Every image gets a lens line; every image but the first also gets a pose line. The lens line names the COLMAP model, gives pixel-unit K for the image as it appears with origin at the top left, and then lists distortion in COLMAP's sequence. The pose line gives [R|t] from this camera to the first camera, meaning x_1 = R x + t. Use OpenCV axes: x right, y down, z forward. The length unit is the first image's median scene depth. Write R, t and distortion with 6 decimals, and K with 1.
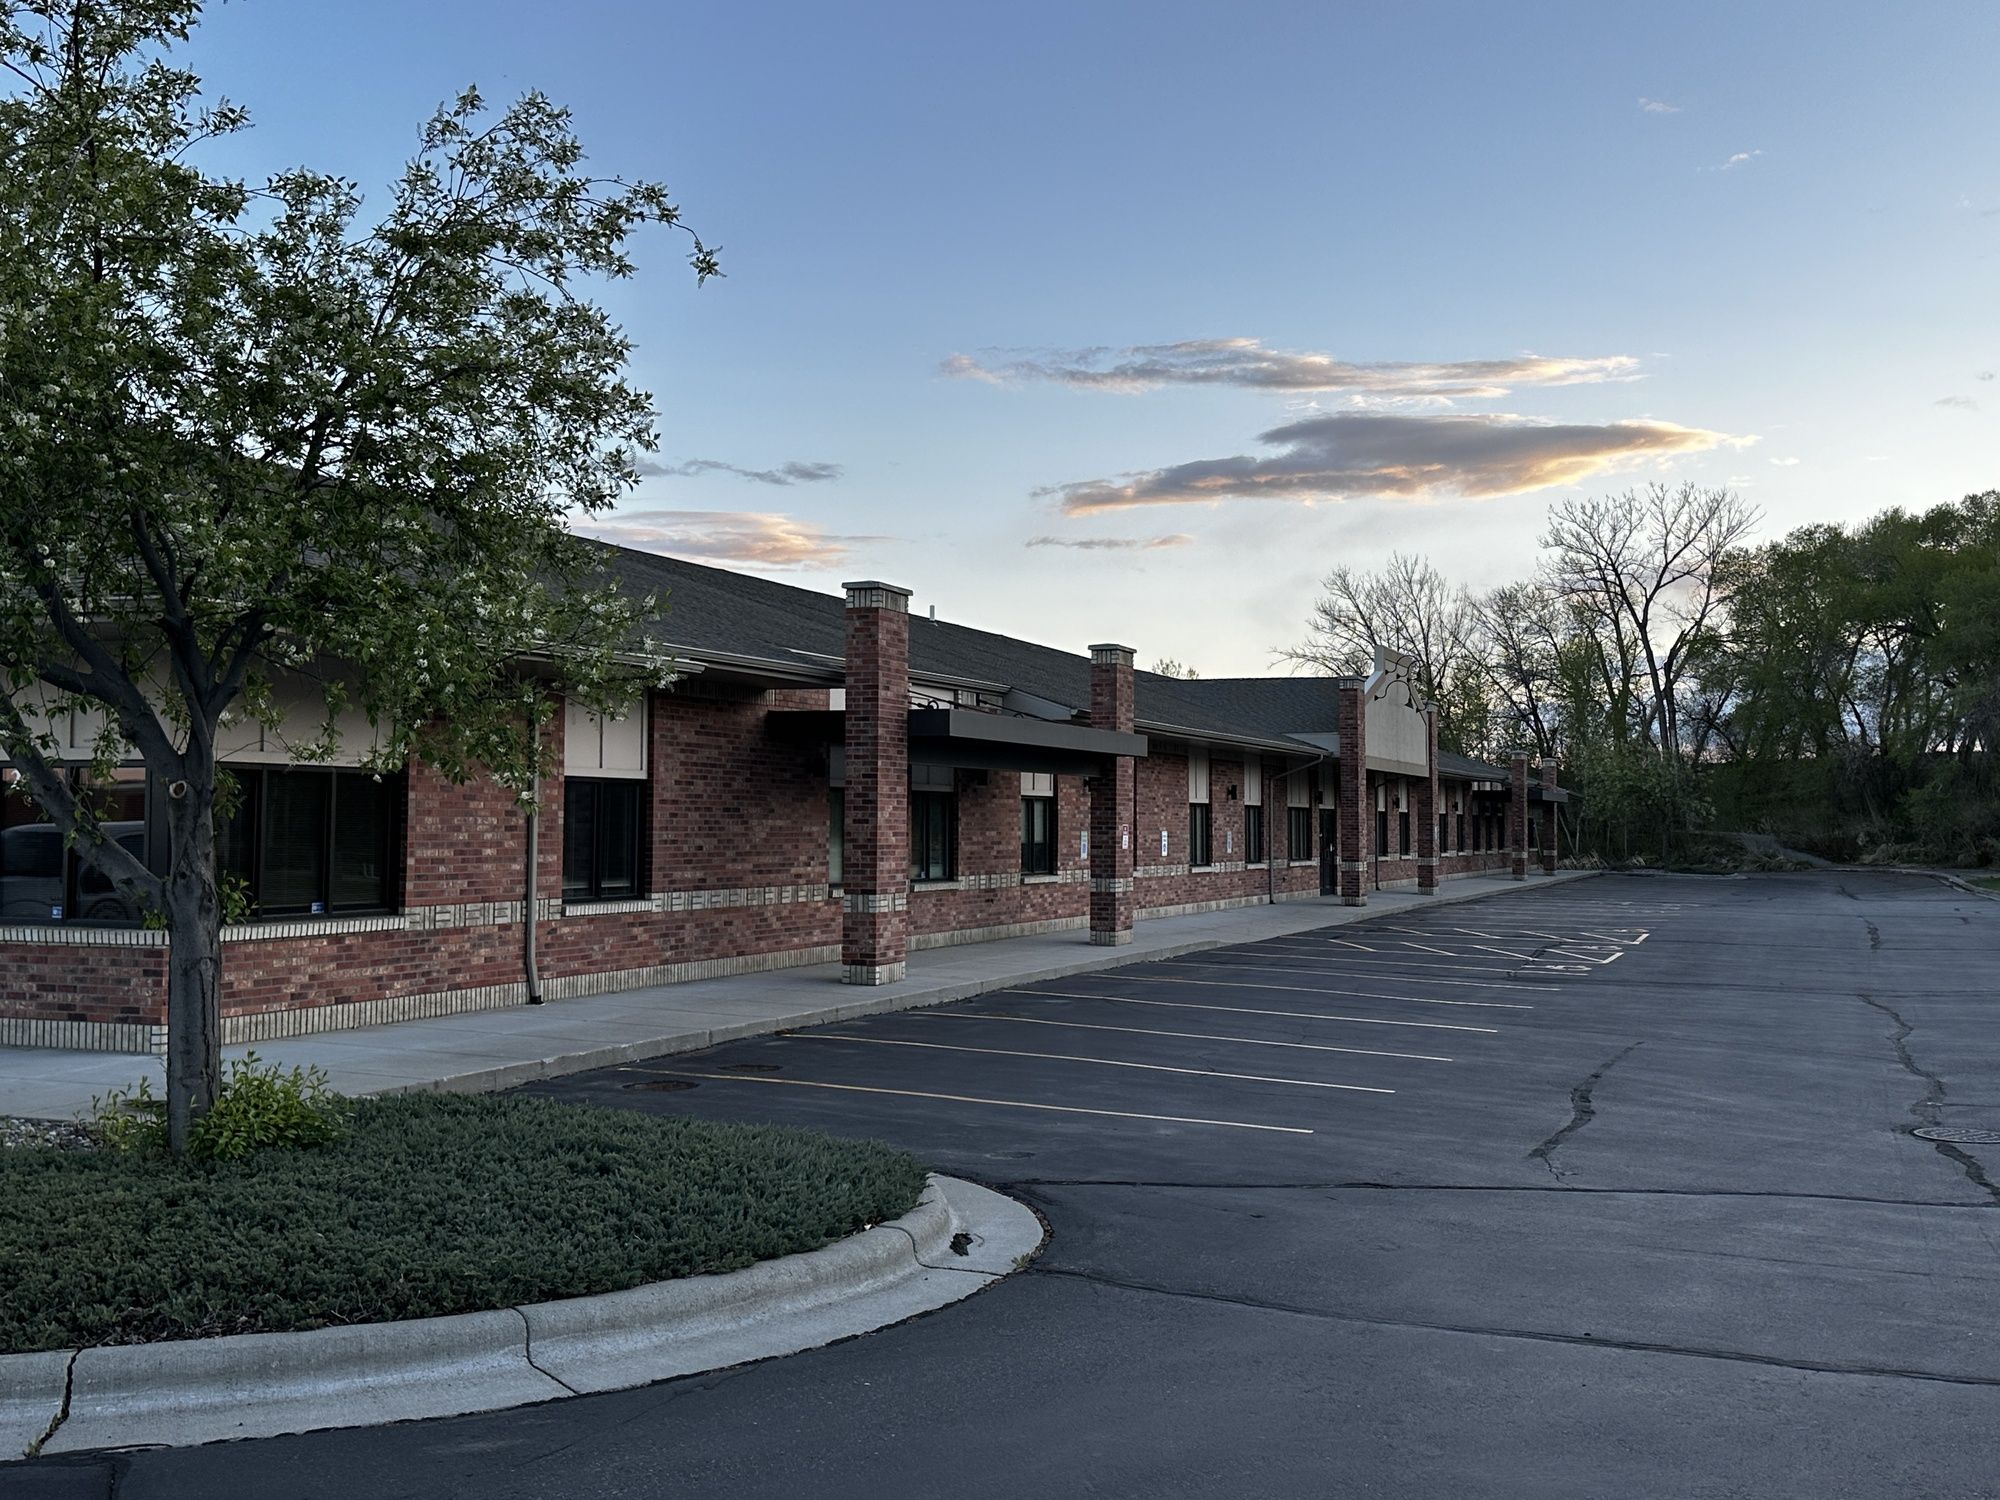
lens RADIAL K [[2115.7, 0, 1000.0], [0, 2115.7, 750.0], [0, 0, 1]] dist [0.111626, -0.023956]
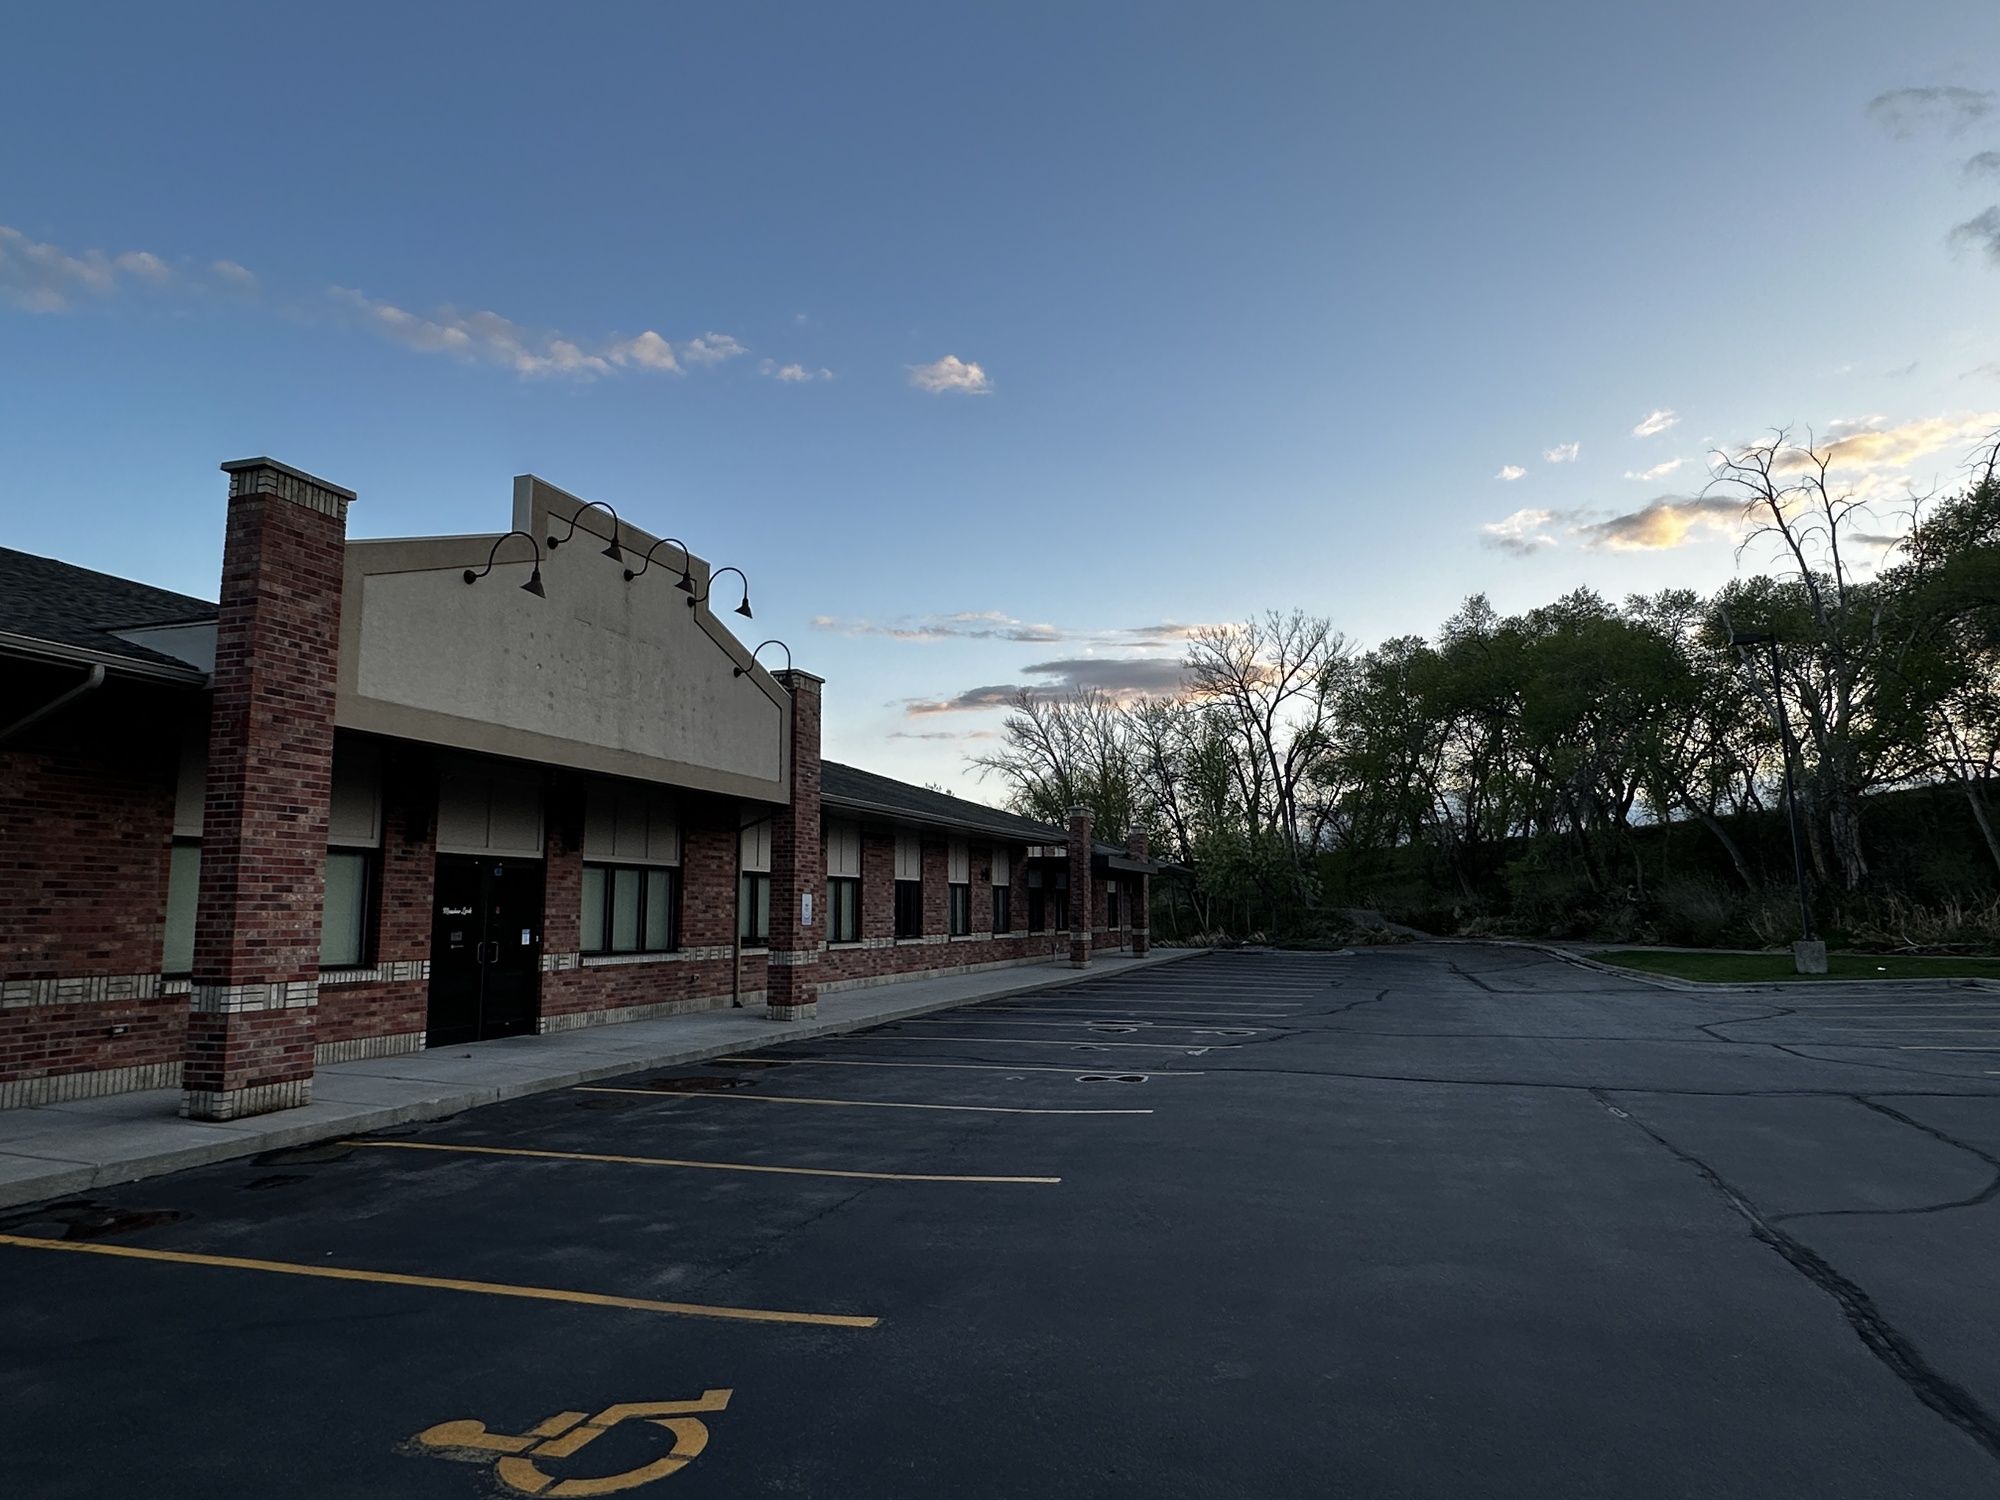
lens RADIAL K [[1262.4, 0, 1000.0], [0, 1262.4, 750.0], [0, 0, 1]] dist [-0.022336, 0.000168]
pose [[0.998219, 0.000701, 0.059651, 0.121590], [0.004733, 0.995848, -0.090907, 0.014808], [-0.059467, 0.091027, 0.994071, 0.343355]]
